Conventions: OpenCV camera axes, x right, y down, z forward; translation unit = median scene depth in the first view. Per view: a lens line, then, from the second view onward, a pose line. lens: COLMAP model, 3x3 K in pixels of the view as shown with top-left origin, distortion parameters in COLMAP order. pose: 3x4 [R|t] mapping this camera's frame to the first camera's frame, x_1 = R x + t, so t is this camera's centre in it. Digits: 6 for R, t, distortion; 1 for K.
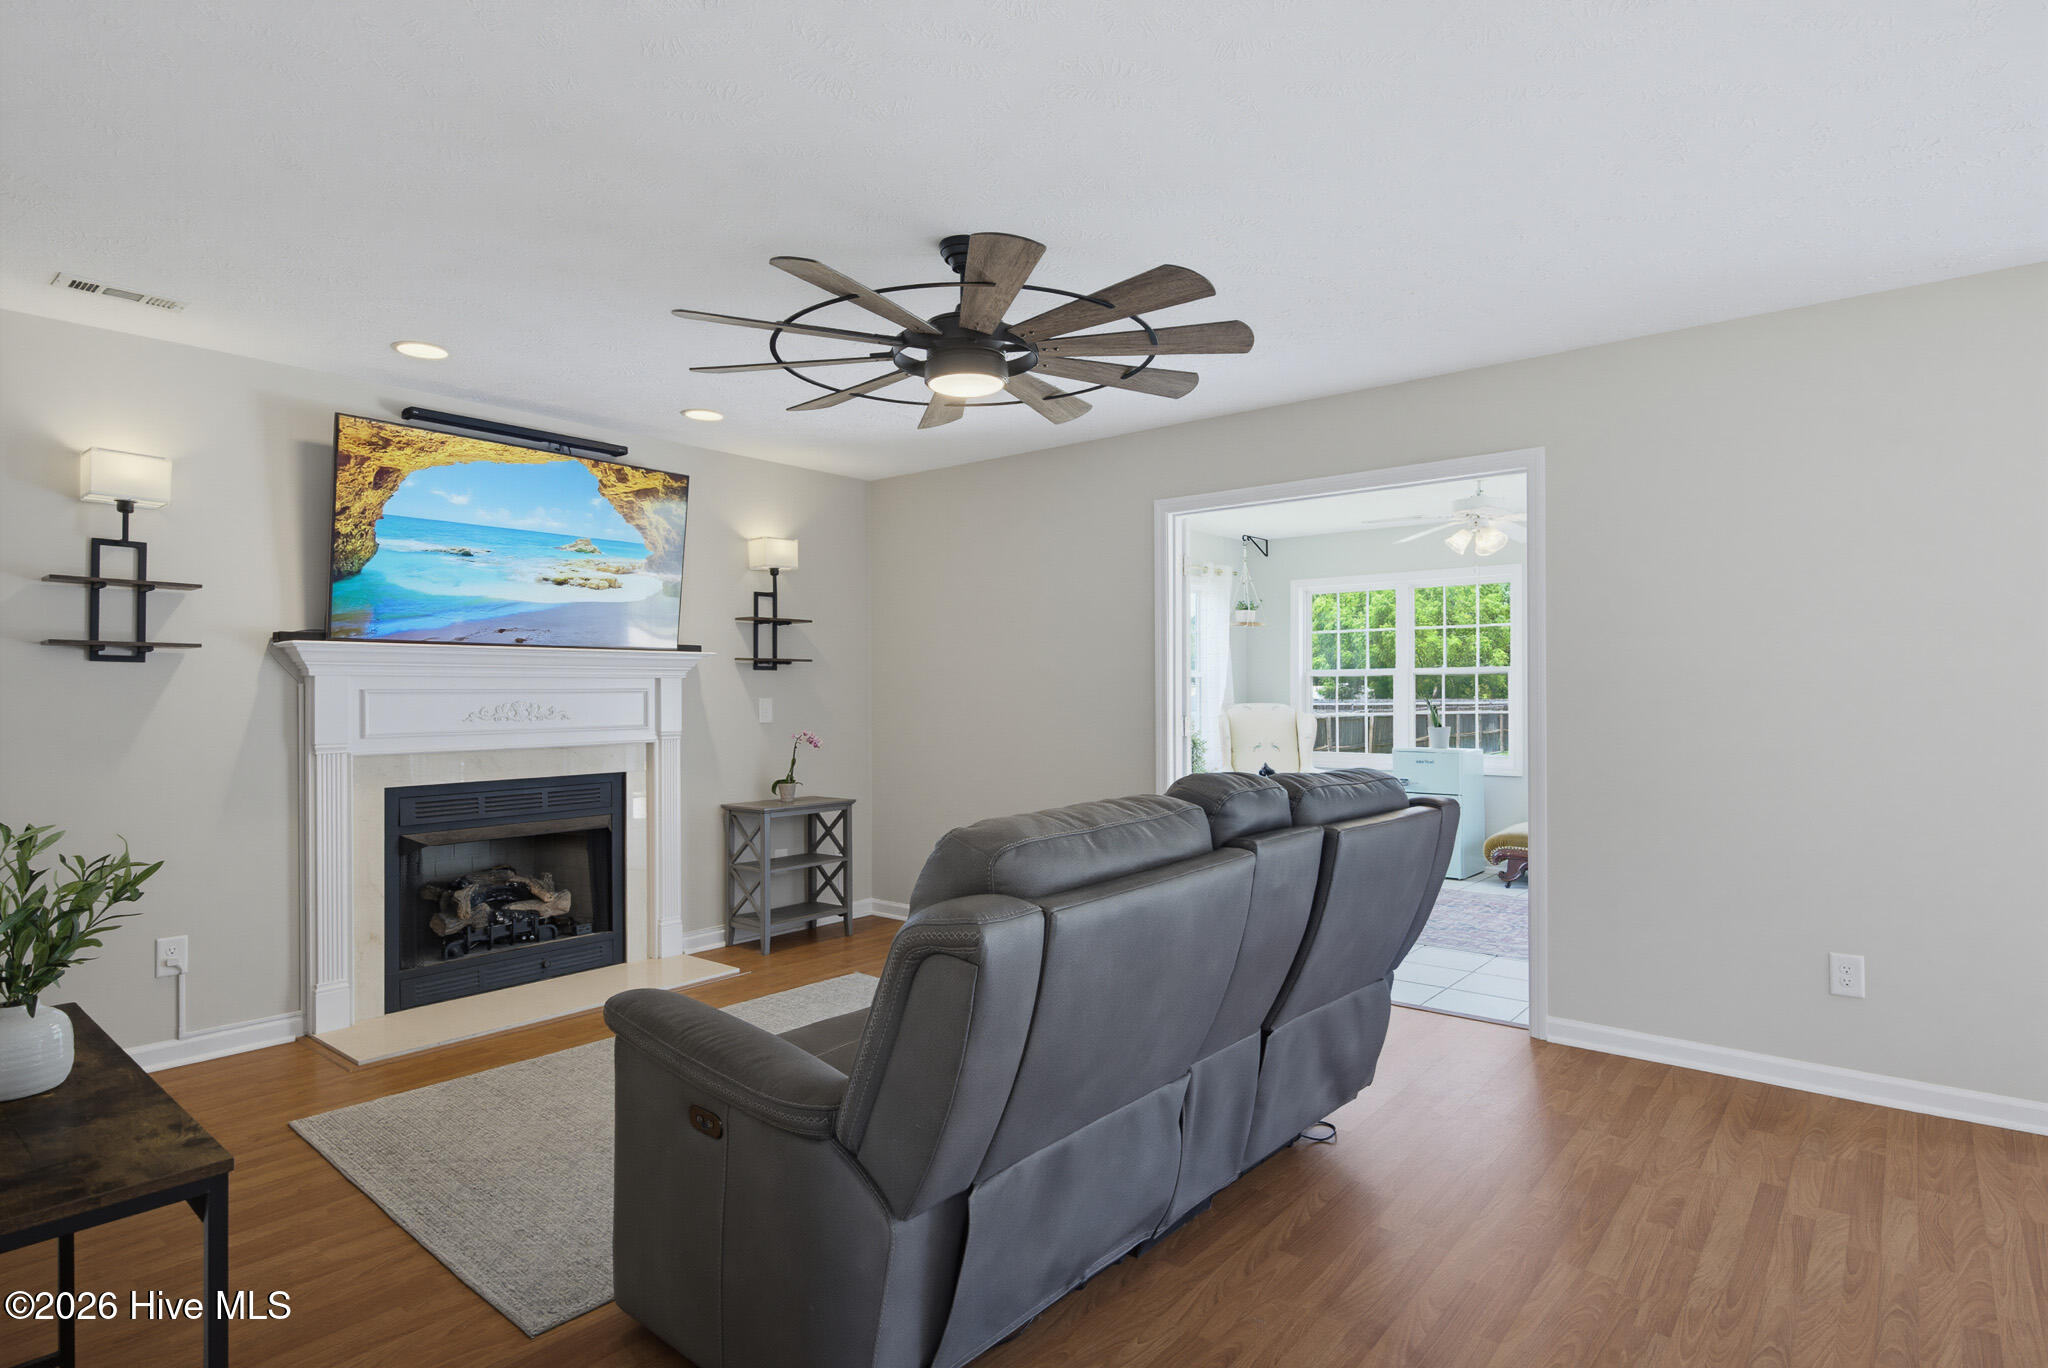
lens RADIAL K [[1072.6, 0, 1029.4], [0, 1072.6, 683.8], [0, 0, 1]] dist [-0.001956, 0.002567]
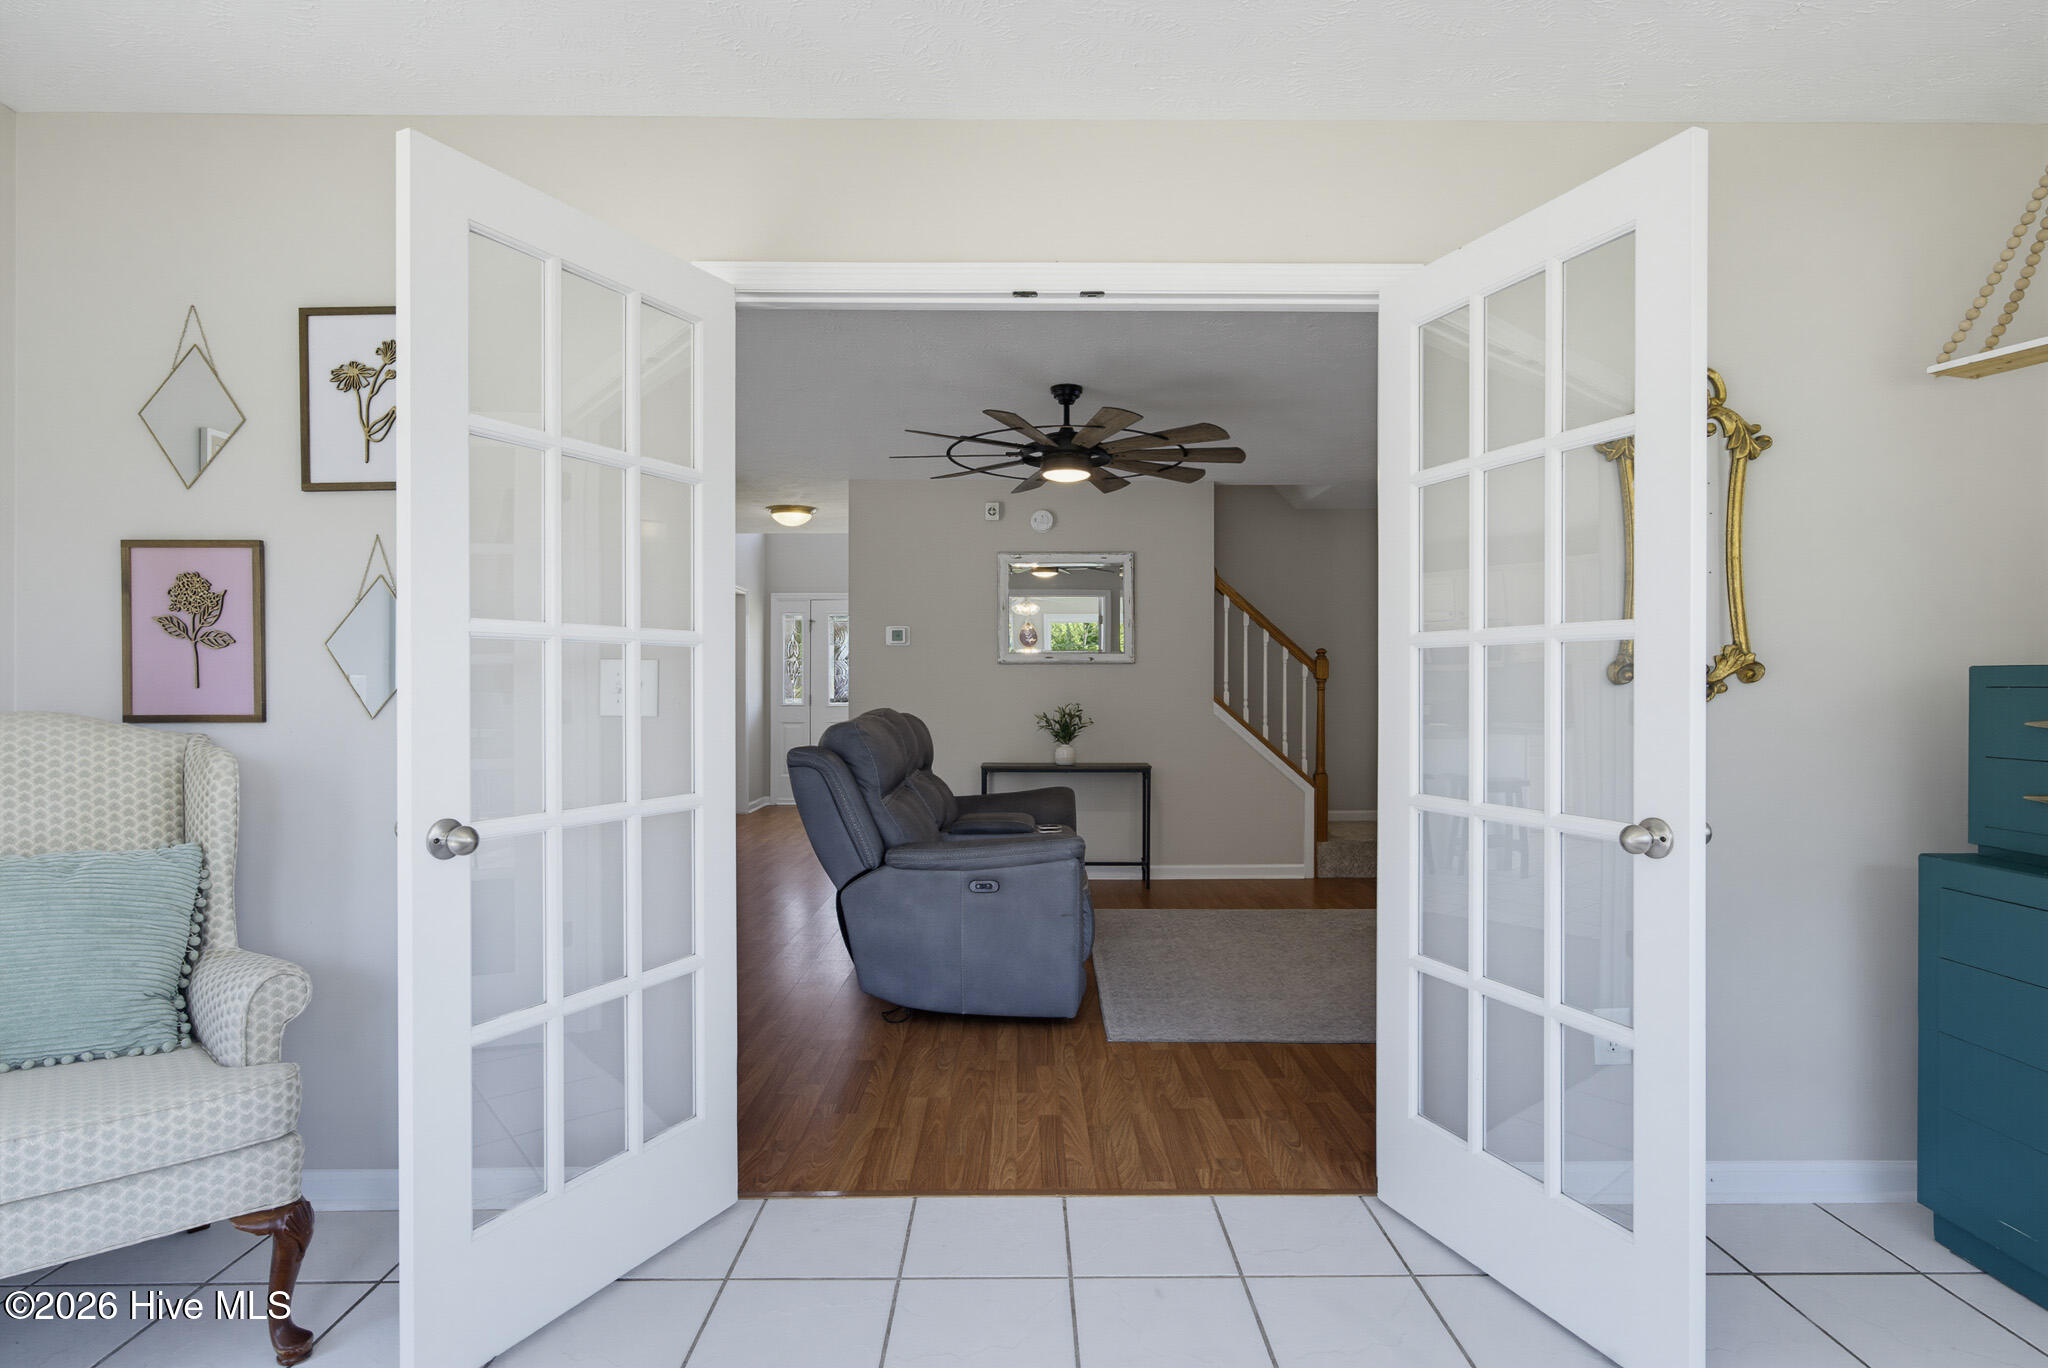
lens RADIAL K [[1072.6, 0, 1029.4], [0, 1072.6, 683.8], [0, 0, 1]] dist [-0.001956, 0.002567]
pose [[-0.764273, 0.001042, -0.644891, 0.681118], [0.007387, 0.999947, -0.007139, 0.029131], [0.644850, -0.010220, -0.764241, 1.466892]]
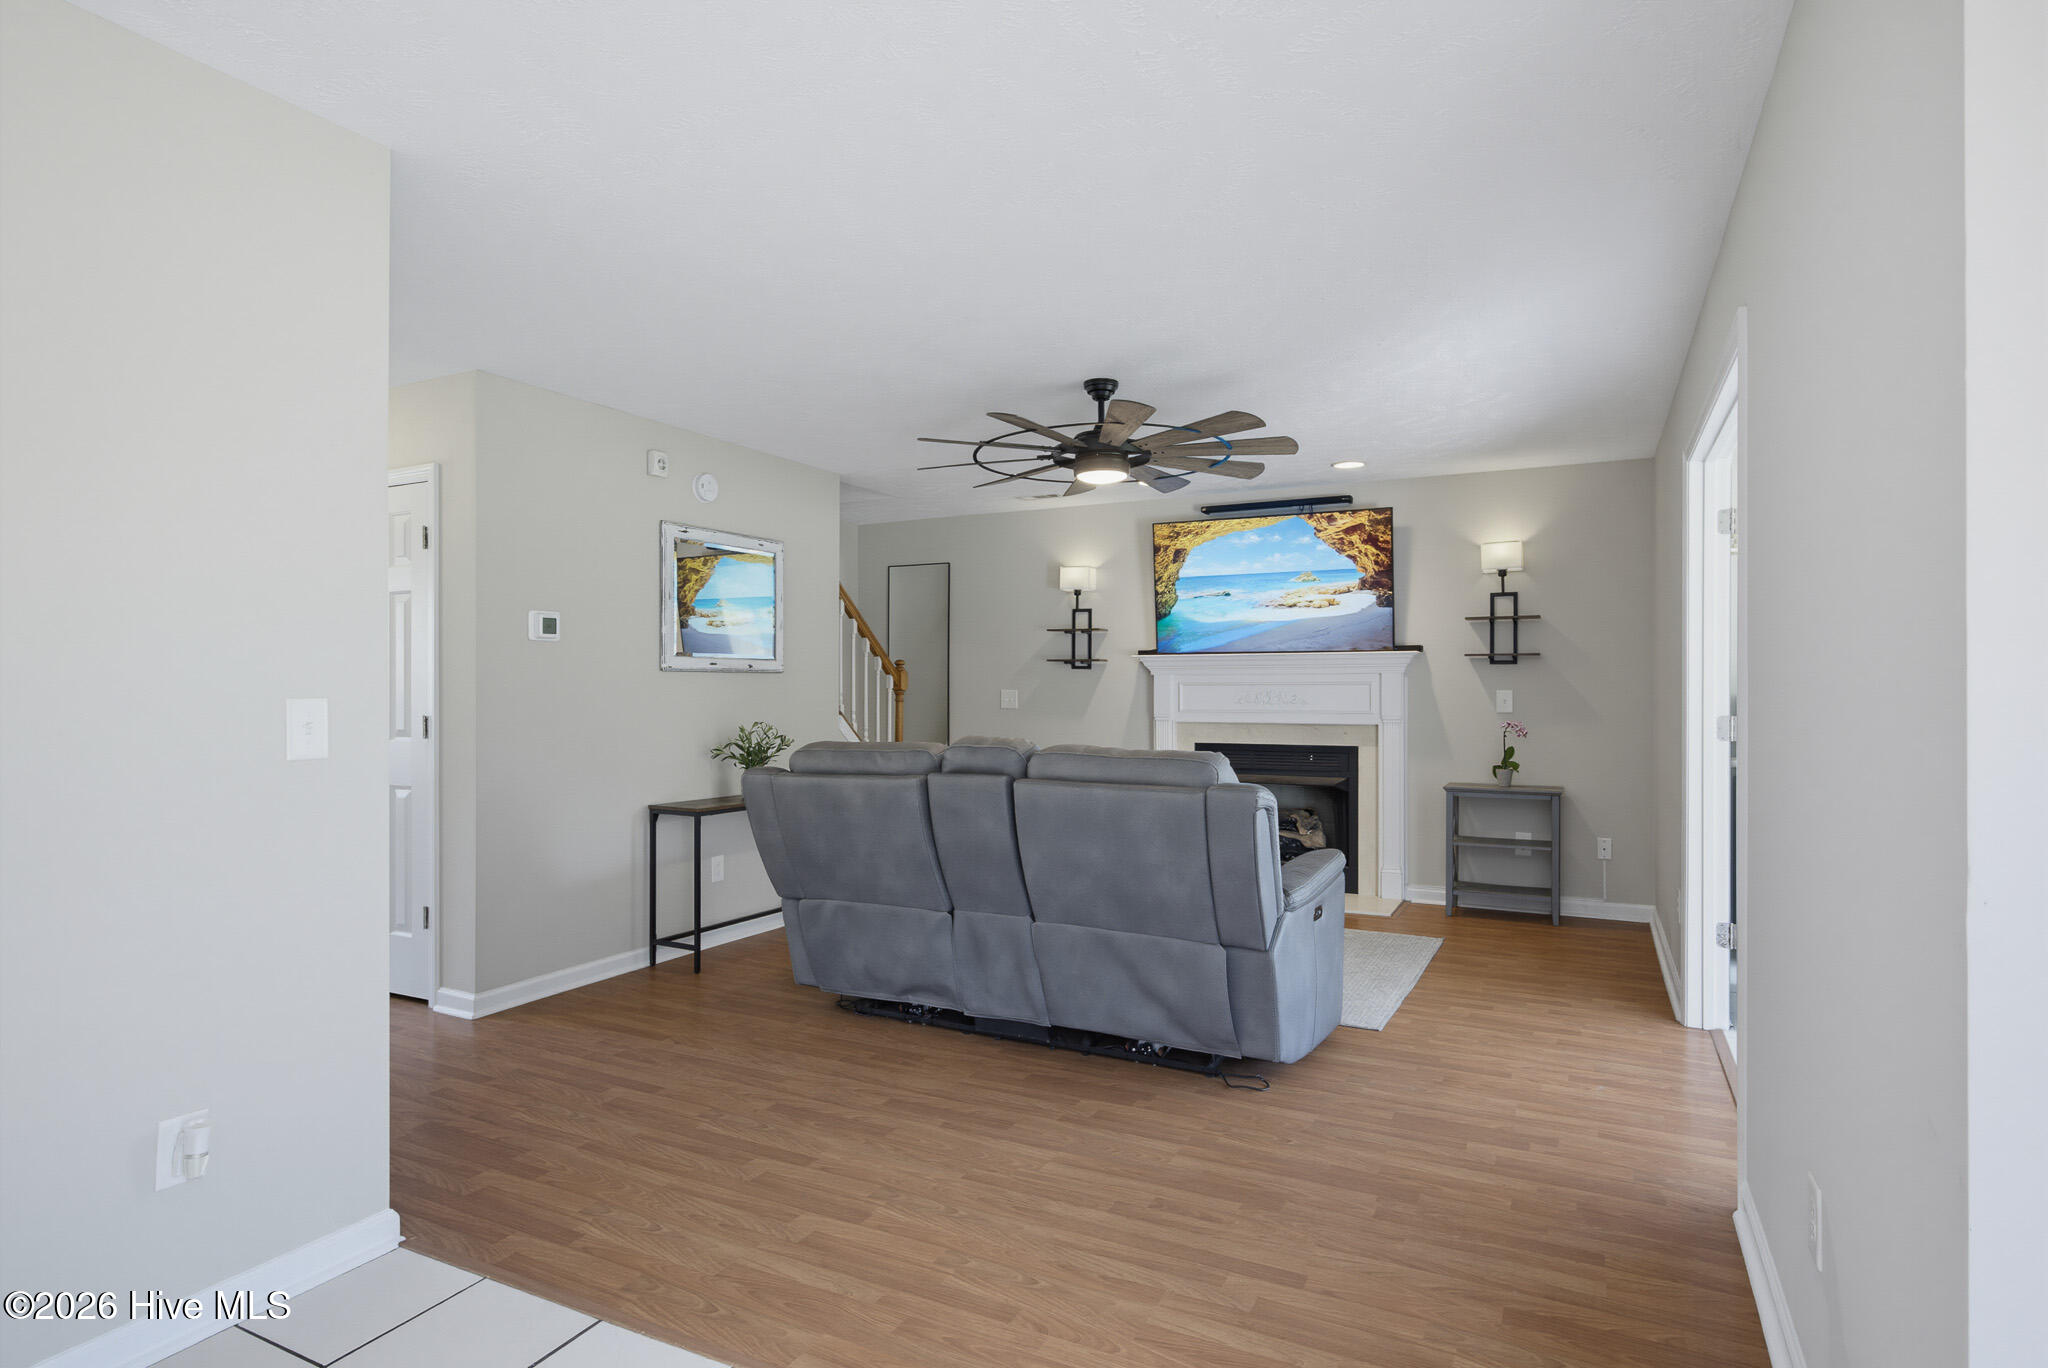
lens RADIAL K [[1072.6, 0, 1029.4], [0, 1072.6, 683.8], [0, 0, 1]] dist [-0.001956, 0.002567]
pose [[0.212462, -0.000445, -0.977169, 0.922553], [0.005868, 0.999982, 0.000820, 0.004255], [0.977152, -0.005908, 0.212461, 0.394957]]
